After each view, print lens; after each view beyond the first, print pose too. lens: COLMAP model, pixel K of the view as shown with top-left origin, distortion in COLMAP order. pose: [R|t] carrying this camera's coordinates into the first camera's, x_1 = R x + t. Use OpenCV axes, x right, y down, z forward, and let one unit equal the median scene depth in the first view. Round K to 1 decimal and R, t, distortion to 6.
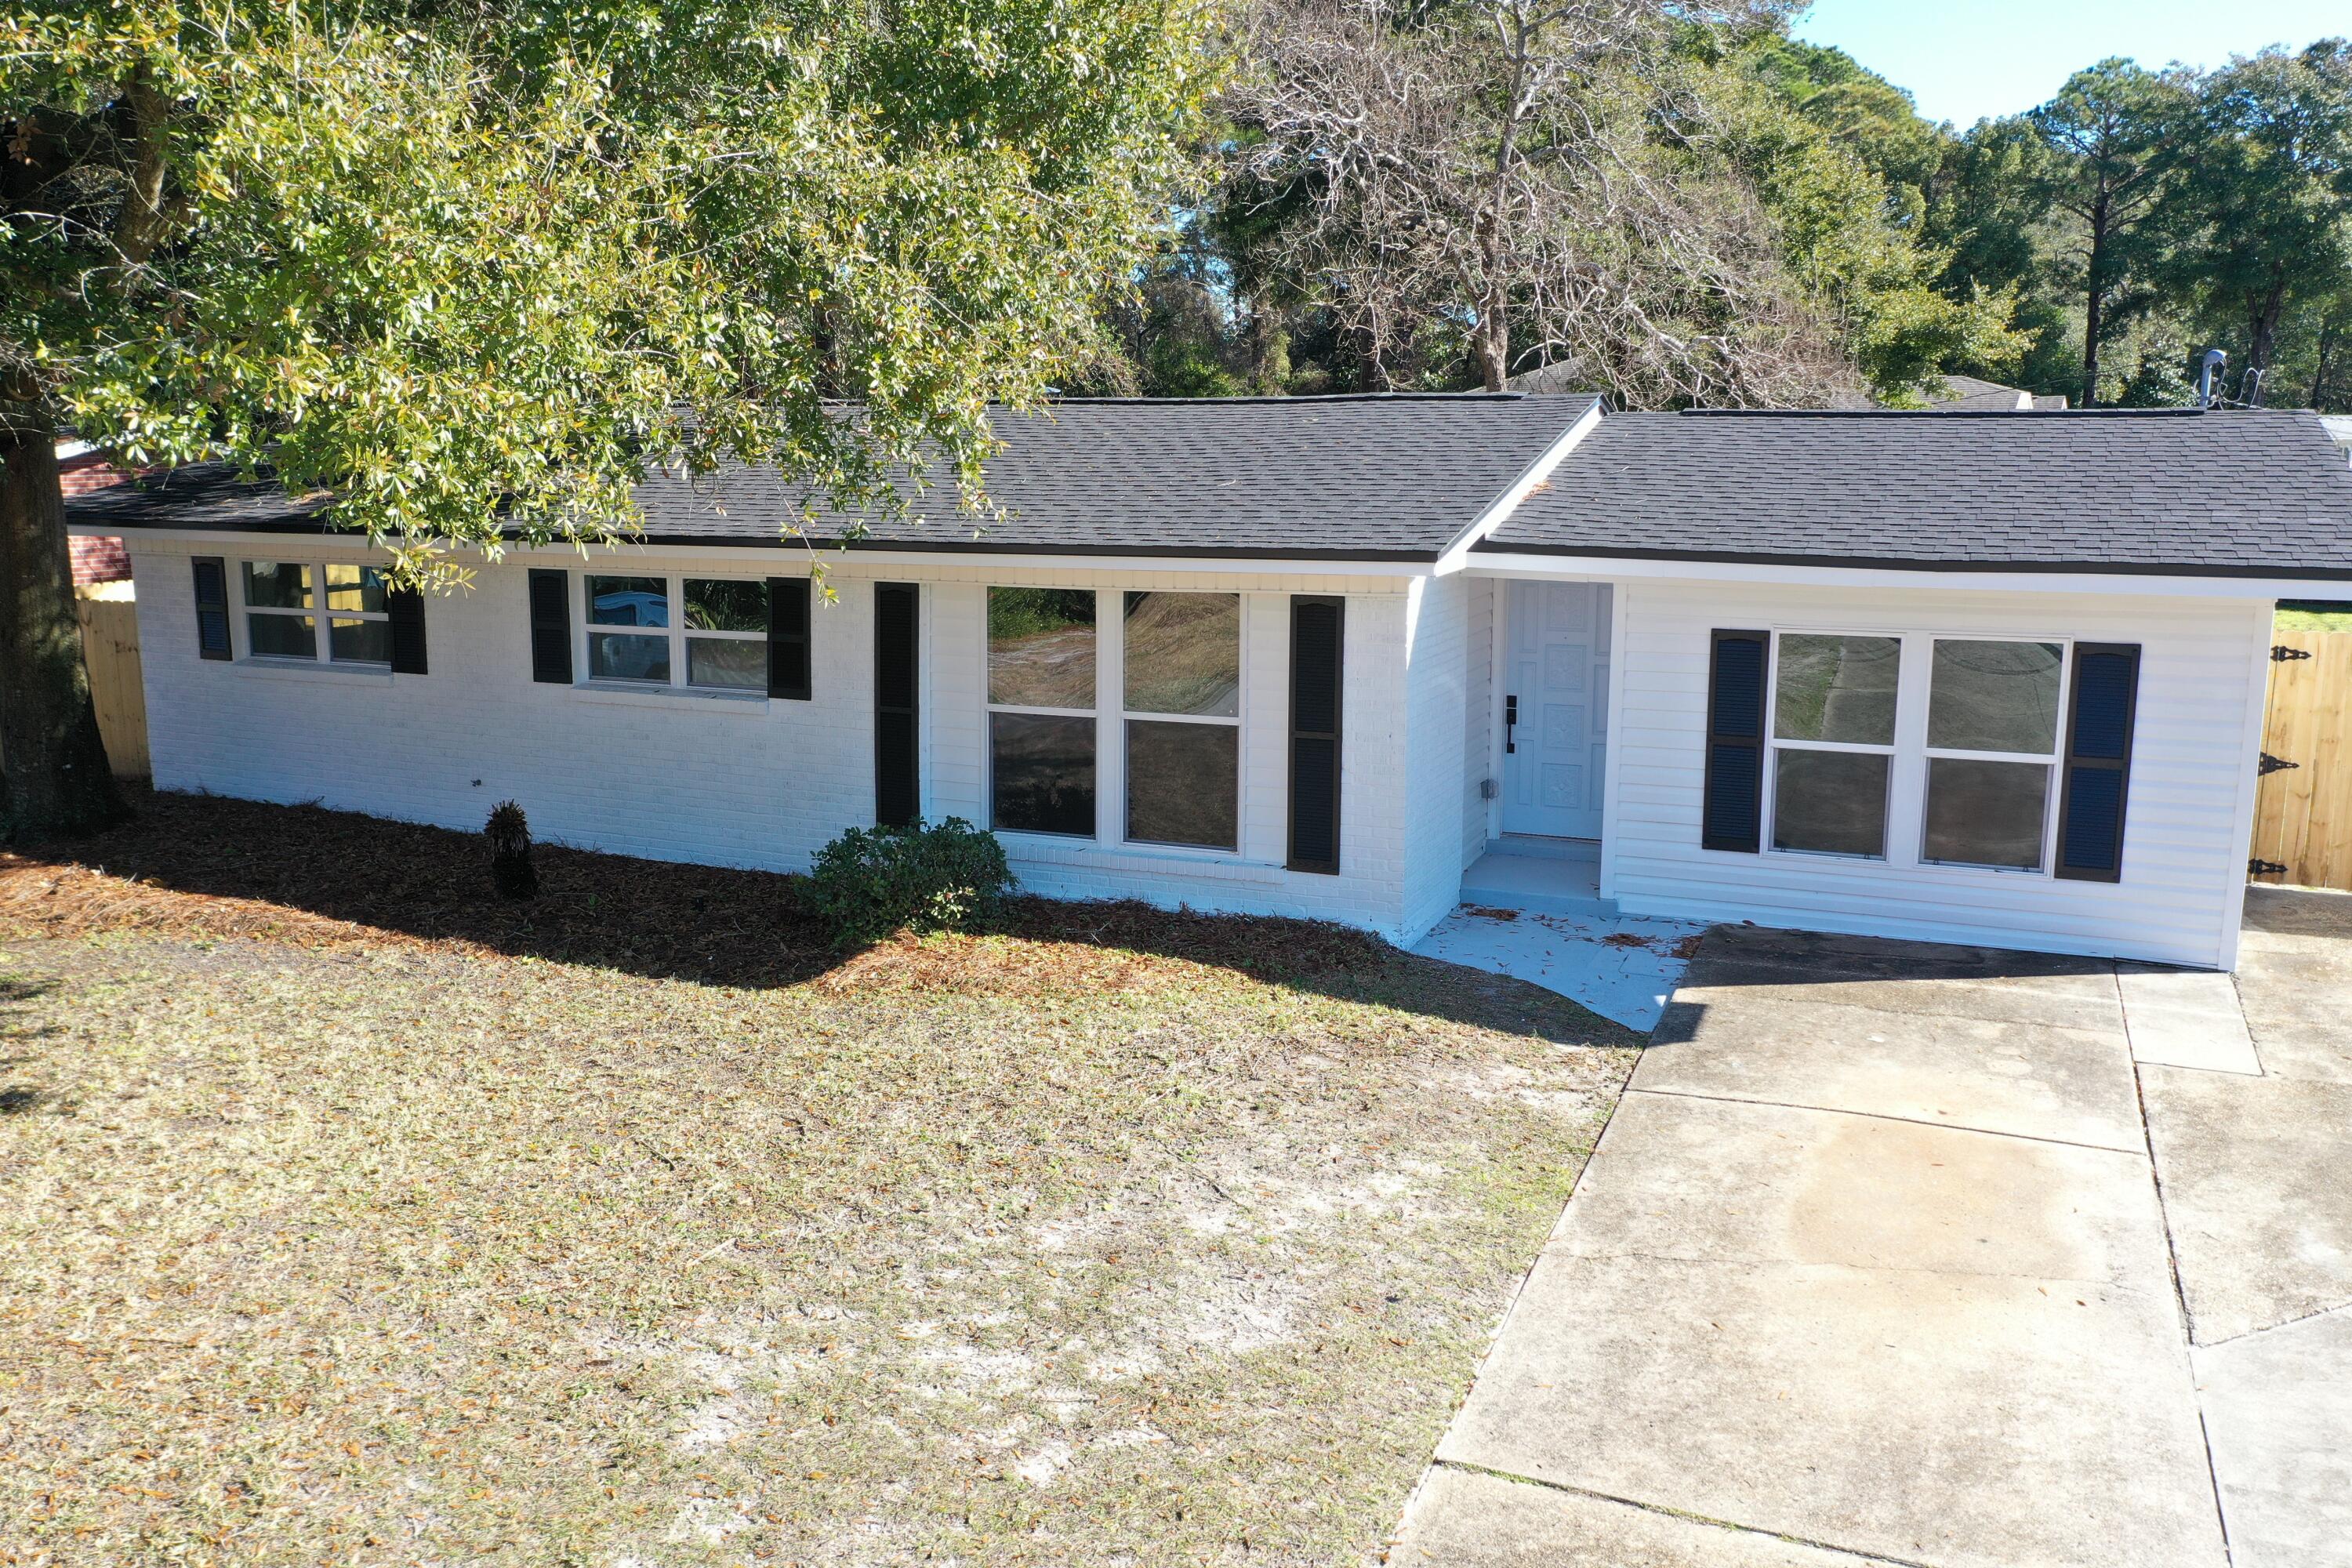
lens RADIAL K [[1874.9, 0, 1163.9], [0, 1874.9, 769.5], [0, 0, 1]] dist [-0.013807, 0.005062]
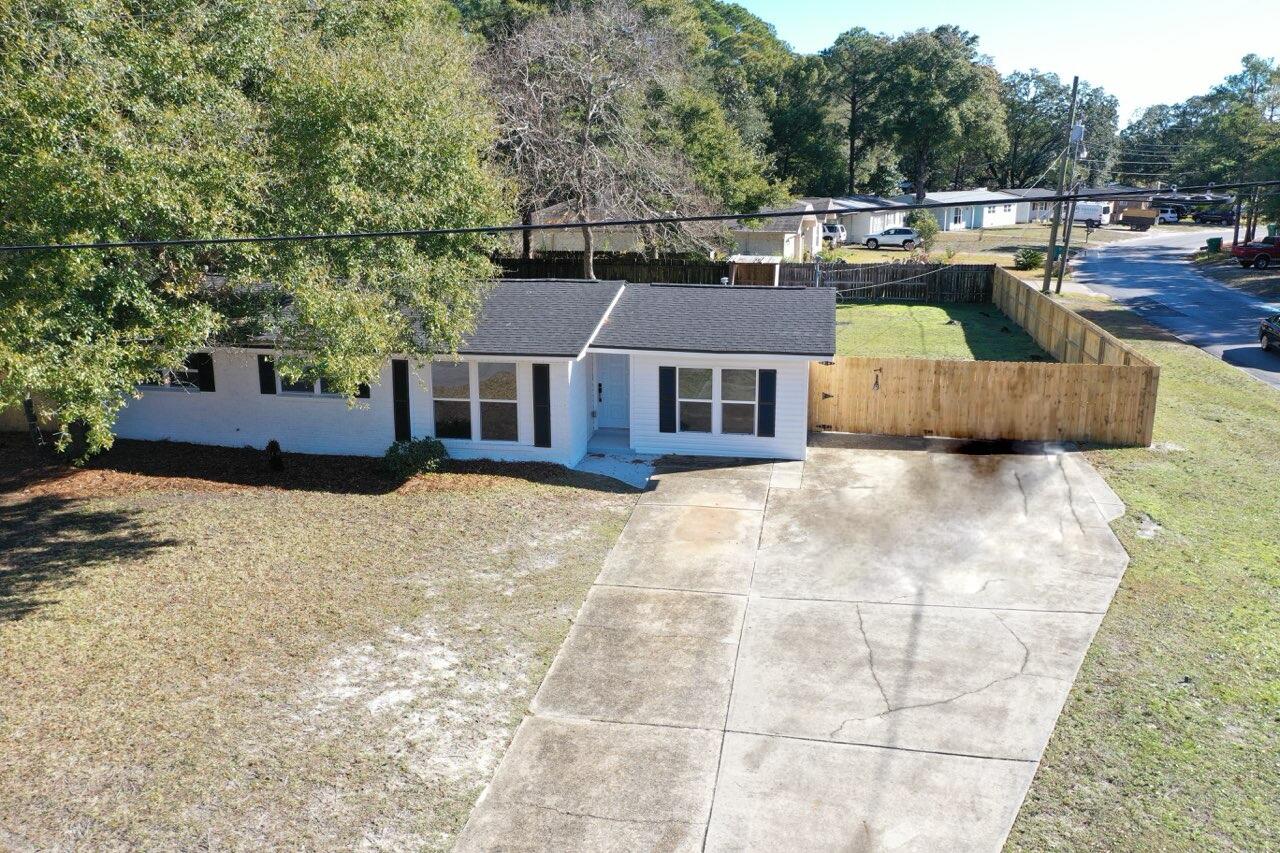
lens RADIAL K [[1028.3, 0, 640.0], [0, 1028.3, 426.5], [0, 0, 1]] dist [0.003412, -0.000336]
pose [[0.973671, -0.056543, 0.220834, -0.157058], [0.041470, 0.996520, 0.072308, -0.108912], [-0.224154, -0.061246, 0.972627, -0.815709]]
